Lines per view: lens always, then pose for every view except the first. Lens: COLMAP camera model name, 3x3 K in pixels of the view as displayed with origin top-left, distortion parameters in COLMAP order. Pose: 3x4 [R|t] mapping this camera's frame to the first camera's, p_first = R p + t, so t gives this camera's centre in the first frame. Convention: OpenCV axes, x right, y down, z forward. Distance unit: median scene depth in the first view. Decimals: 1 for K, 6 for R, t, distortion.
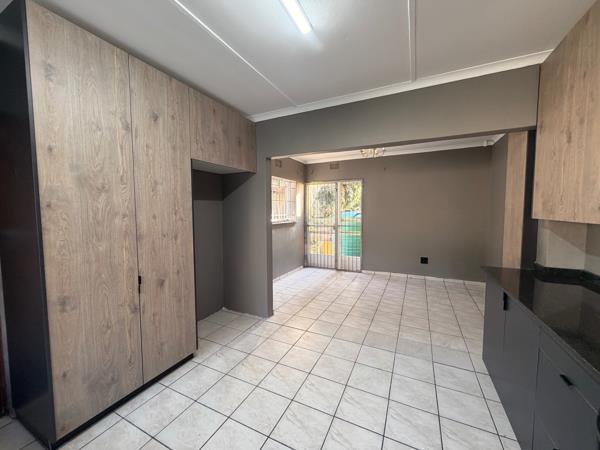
lens RADIAL K [[240.5, 0, 298.3], [0, 240.5, 225.6], [0, 0, 1]] dist [-0.003670, -0.000247]
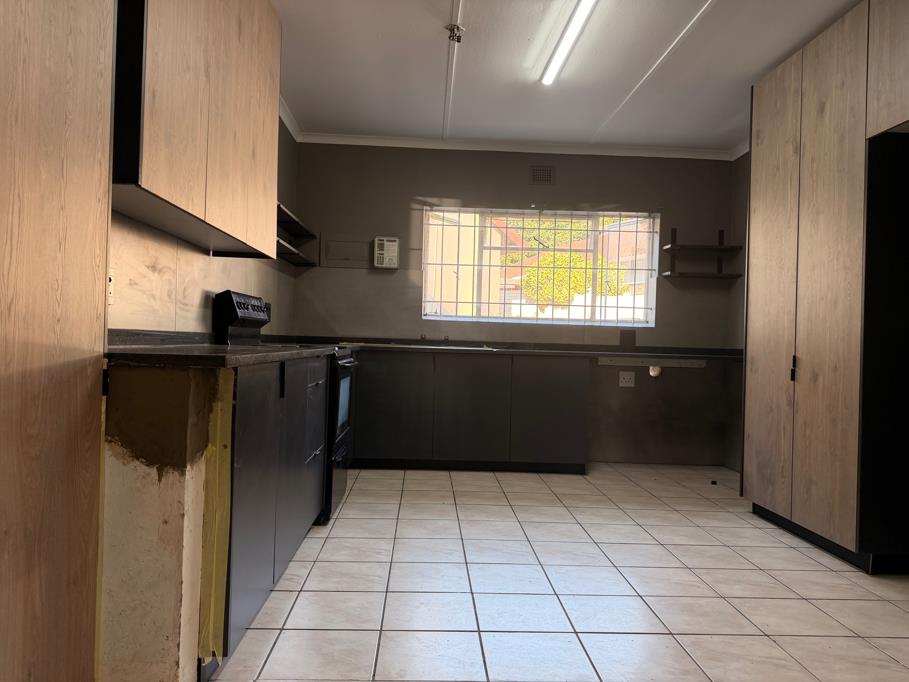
lens RADIAL K [[643.2, 0, 450.0], [0, 643.2, 339.6], [0, 0, 1]] dist [0.001102, -0.001677]
pose [[-0.881226, -0.022788, -0.472146, 1.015563], [-0.056787, 0.996707, 0.057883, 0.106547], [0.469272, 0.077820, -0.879618, 2.023295]]
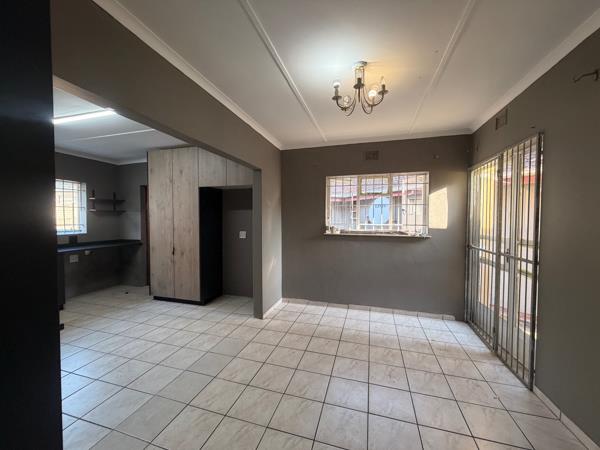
lens RADIAL K [[240.5, 0, 299.0], [0, 240.5, 224.9], [0, 0, 1]] dist [-0.003670, -0.000247]
pose [[0.164124, 0.036764, -0.985754, 1.575532], [-0.066577, 0.997439, 0.026115, -0.115958], [0.984190, 0.061343, 0.166151, 1.642017]]
